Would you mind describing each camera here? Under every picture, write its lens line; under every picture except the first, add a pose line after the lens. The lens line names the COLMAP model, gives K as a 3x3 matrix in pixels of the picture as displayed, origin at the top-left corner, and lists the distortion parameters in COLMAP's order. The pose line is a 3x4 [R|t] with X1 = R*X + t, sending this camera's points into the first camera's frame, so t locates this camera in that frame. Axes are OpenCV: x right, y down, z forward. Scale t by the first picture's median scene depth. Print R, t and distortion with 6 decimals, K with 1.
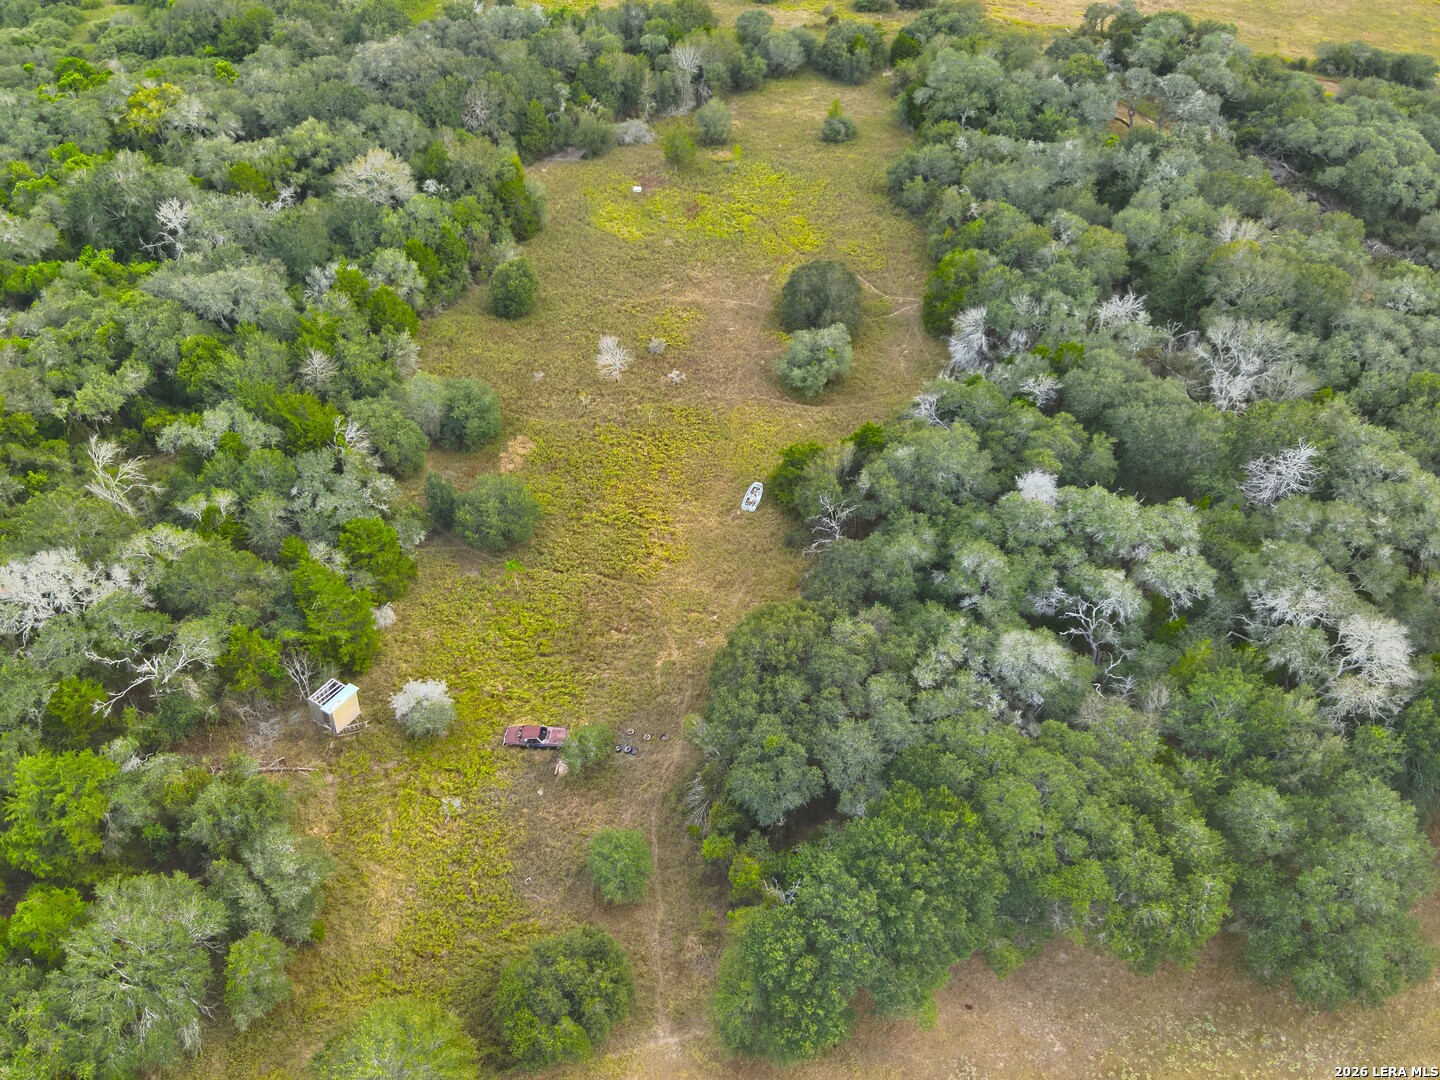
lens RADIAL K [[1040.7, 0, 726.4], [0, 1040.7, 540.8], [0, 0, 1]] dist [0.114730, -0.202943]
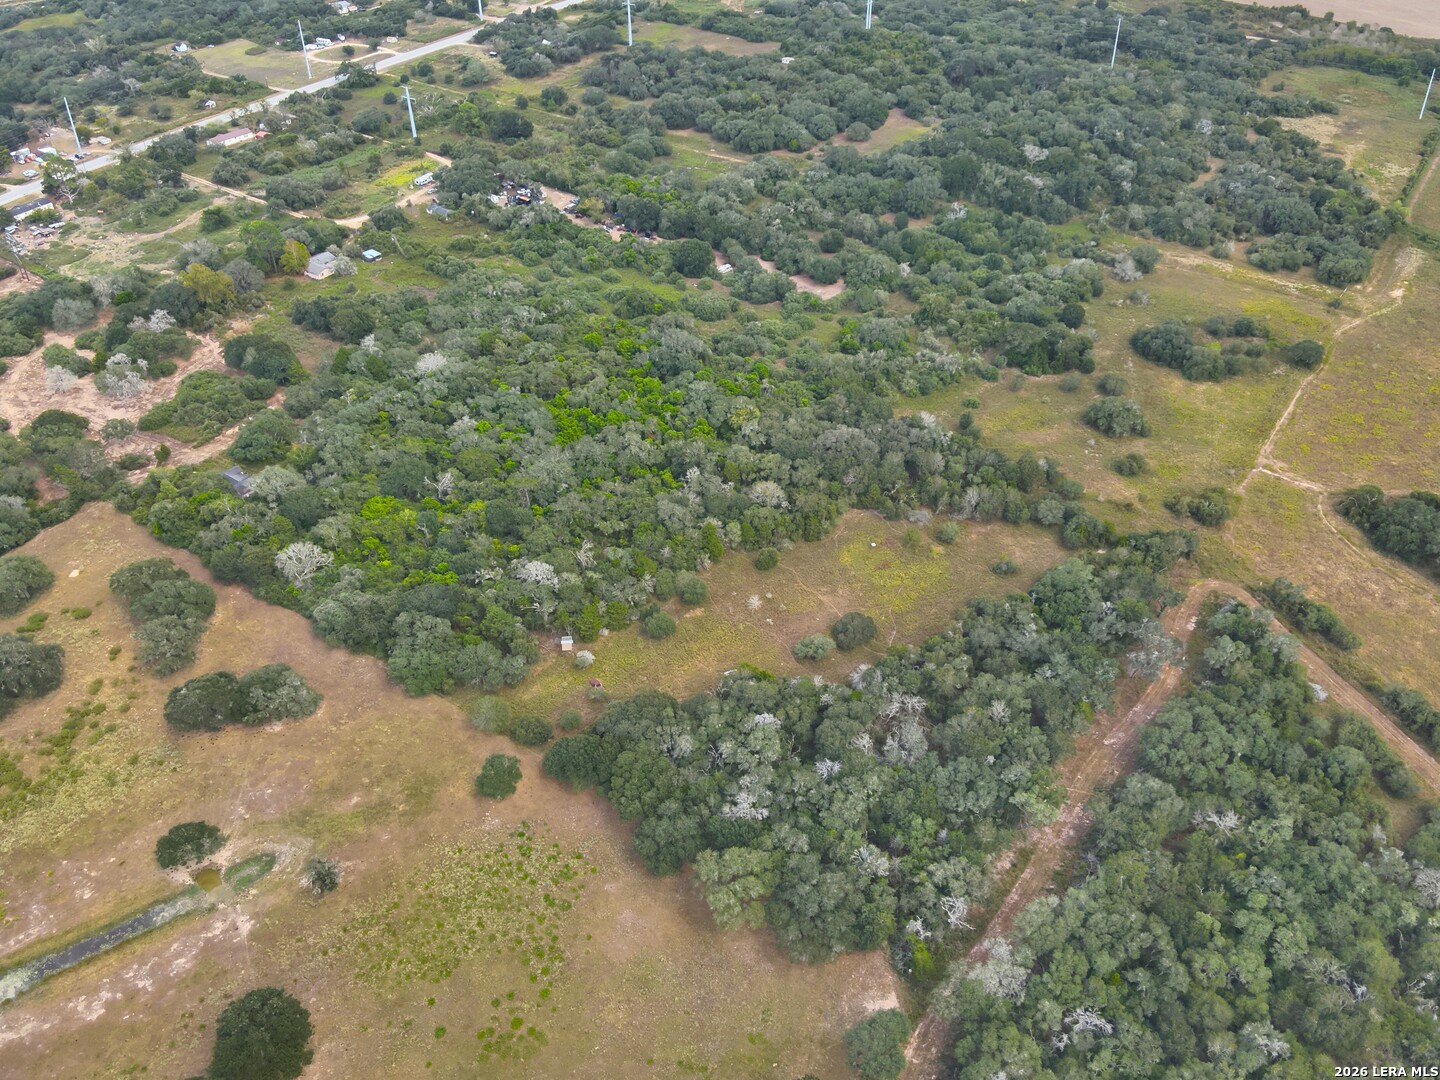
lens RADIAL K [[1124.2, 0, 744.1], [0, 1124.2, 536.4], [0, 0, 1]] dist [0.124198, -0.238590]
pose [[0.625269, 0.465643, -0.626271, 1.604610], [-0.537399, 0.838815, 0.087134, -0.576587], [0.565899, 0.282075, 0.774721, -1.205584]]
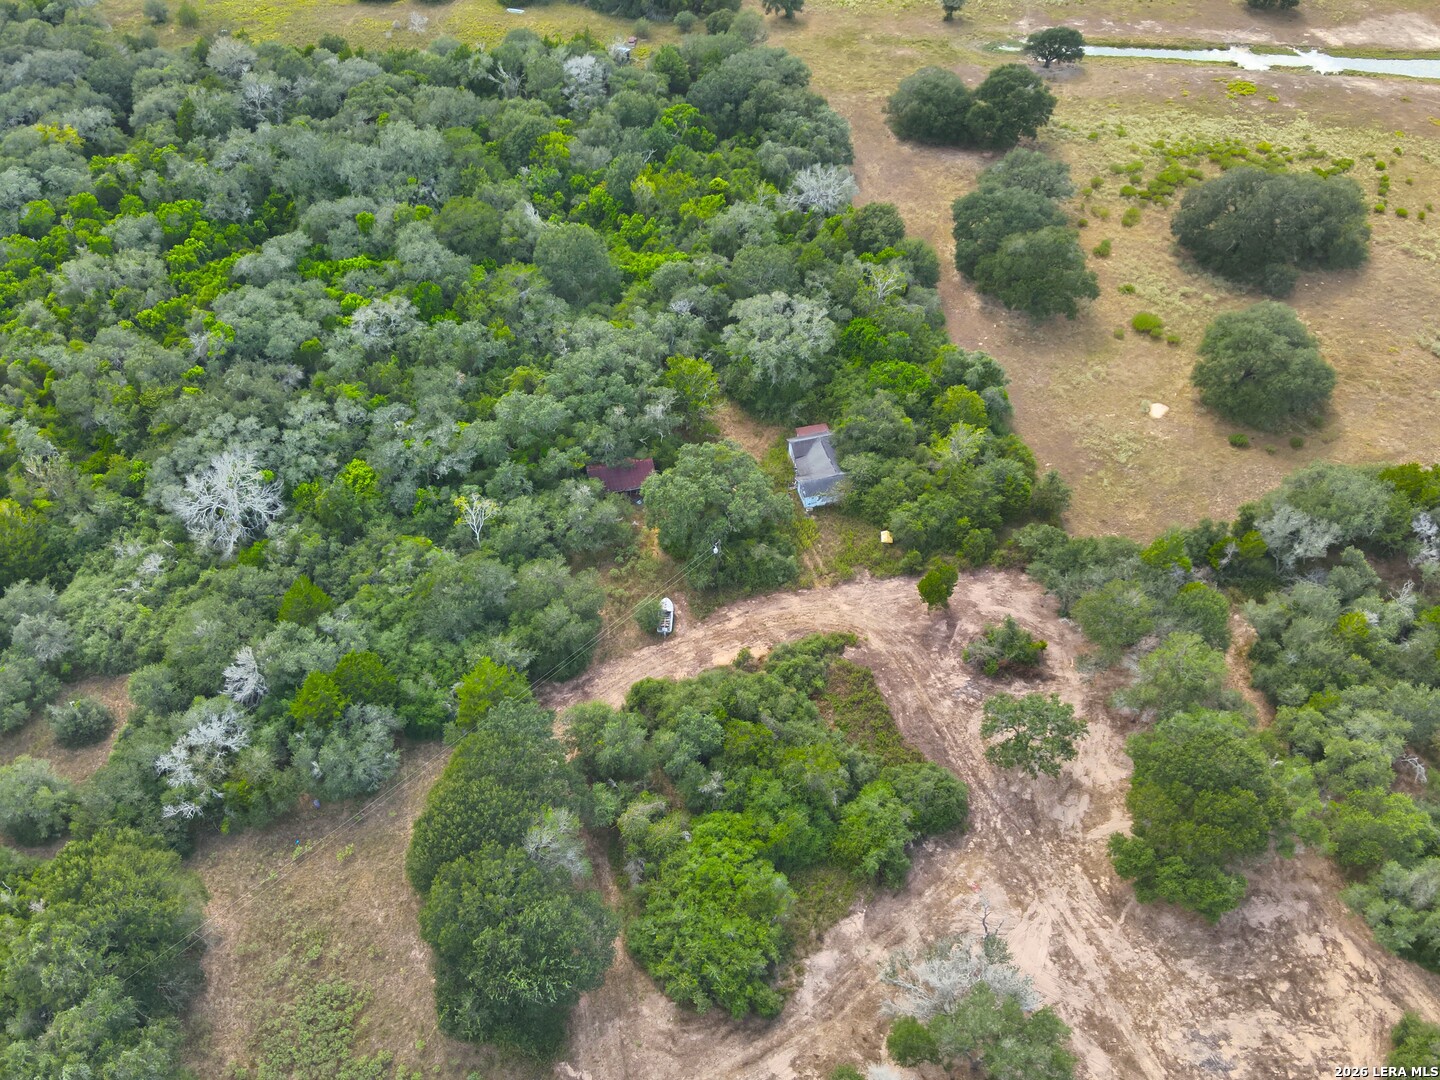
lens RADIAL K [[1098.3, 0, 739.5], [0, 1098.3, 540.7], [0, 0, 1]] dist [0.243019, -0.558250]
pose [[0.012990, -0.722074, 0.691694, -2.632099], [0.688654, 0.508005, 0.517385, -0.411215], [-0.724974, 0.469616, 0.503858, -0.114747]]
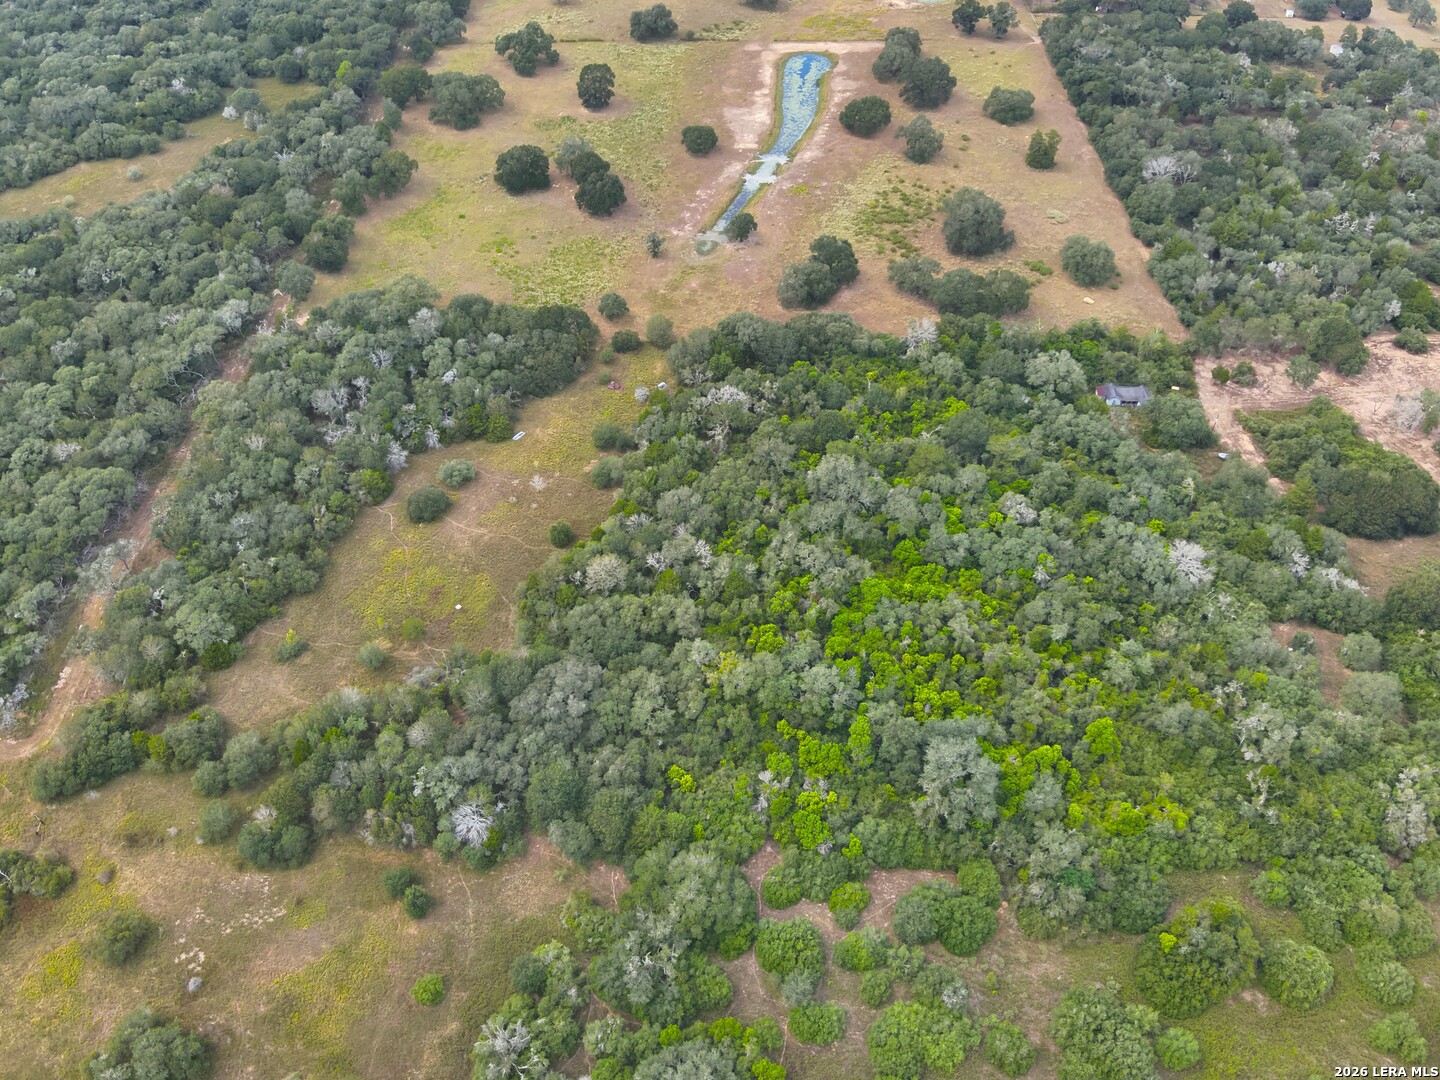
lens RADIAL K [[1124.2, 0, 744.1], [0, 1124.2, 536.4], [0, 0, 1]] dist [0.124198, -0.238590]
pose [[-0.956543, -0.207710, 0.204651, -1.234560], [0.196306, 0.060251, 0.978690, -2.881284], [-0.215614, 0.976333, -0.016858, 1.176952]]
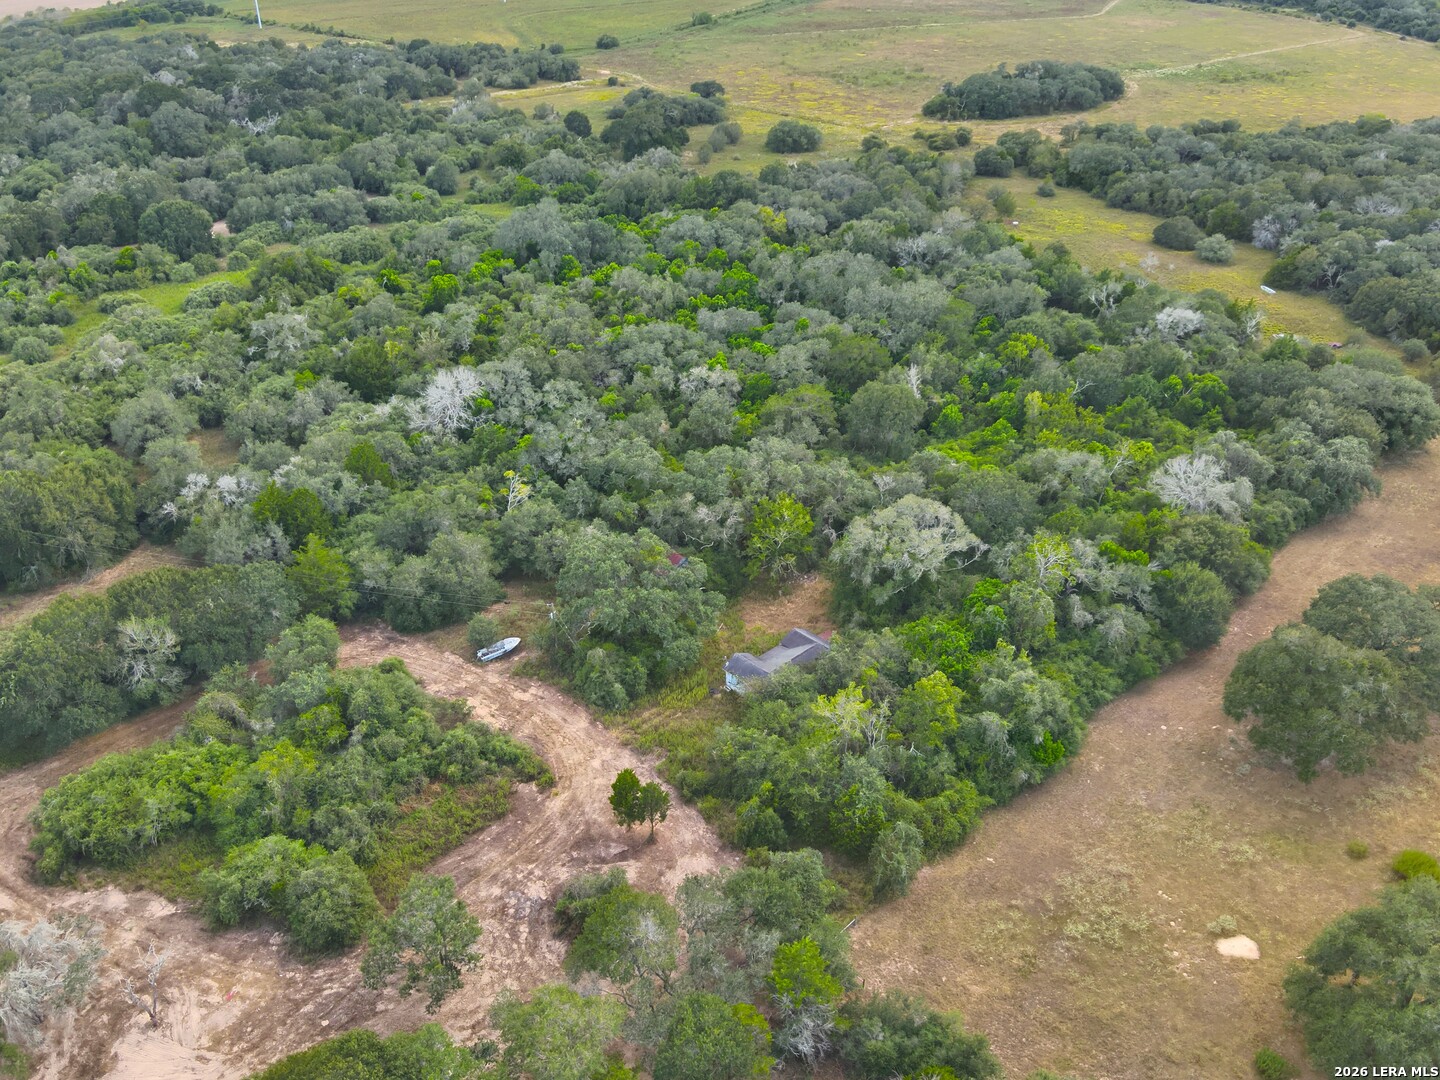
lens RADIAL K [[1125.3, 0, 739.0], [0, 1125.3, 526.0], [0, 0, 1]] dist [0.159272, -0.297963]
pose [[0.876117, -0.251659, 0.411202, -2.042779], [0.340851, 0.926545, -0.159170, 0.423069], [-0.340941, 0.279610, 0.897540, -0.630789]]
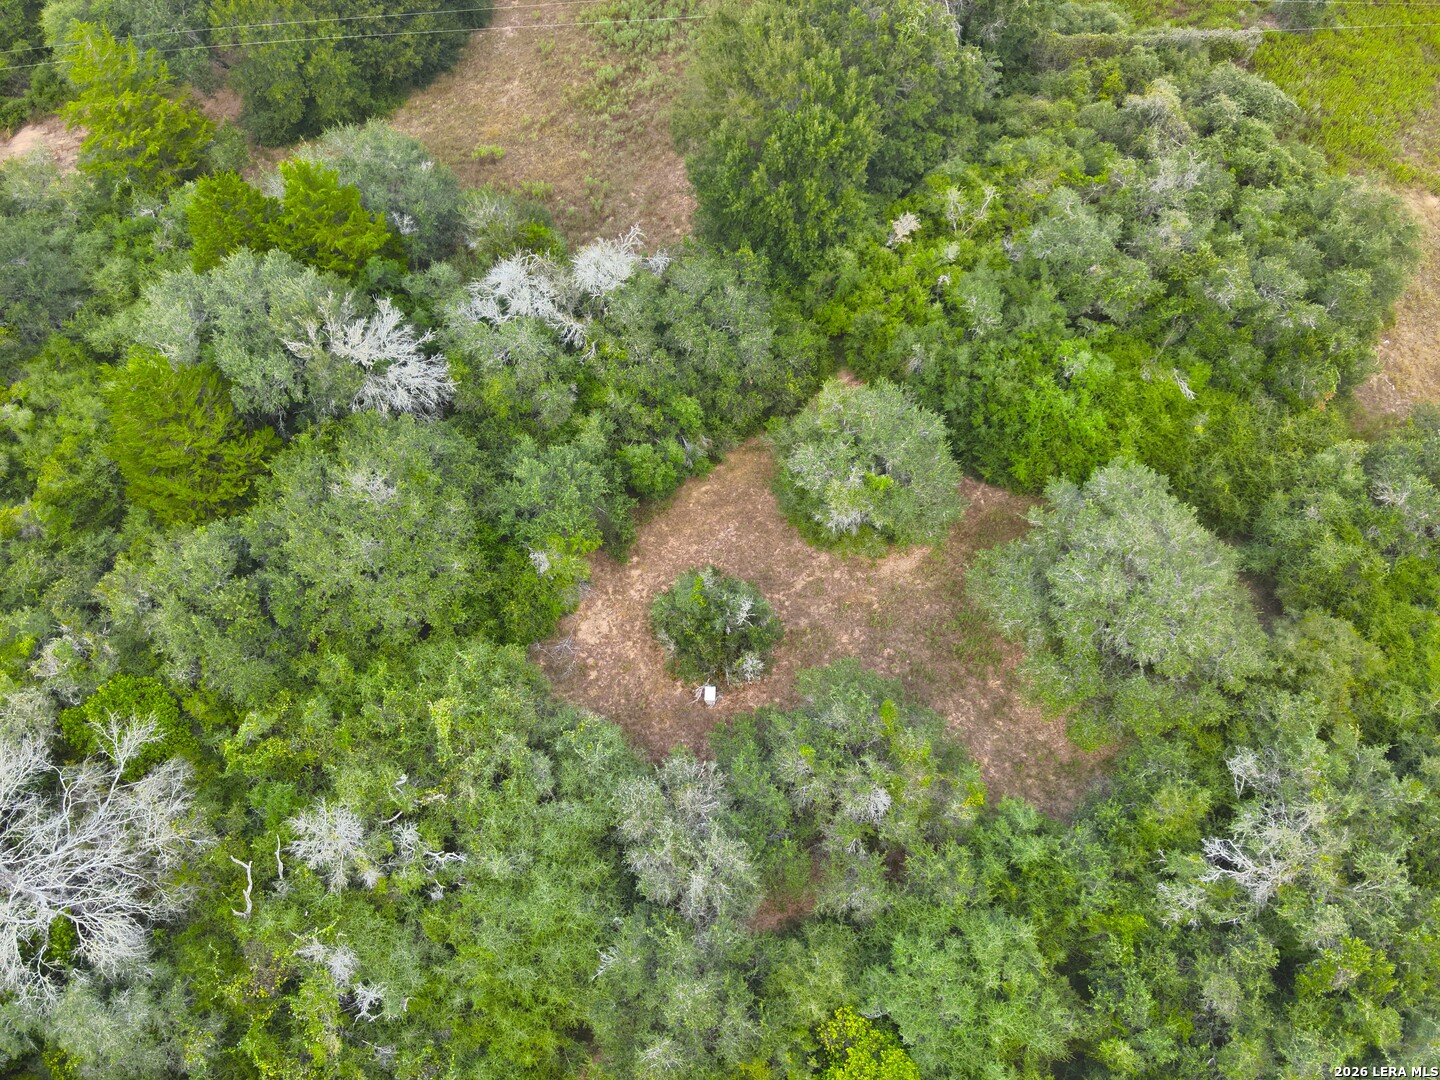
lens RADIAL K [[1124.2, 0, 744.1], [0, 1124.2, 536.4], [0, 0, 1]] dist [0.124198, -0.238590]
pose [[-0.669879, 0.641981, -0.372991, -1.780531], [-0.512641, -0.036521, 0.857826, -0.640057], [0.537086, 0.765850, 0.353571, 0.885402]]
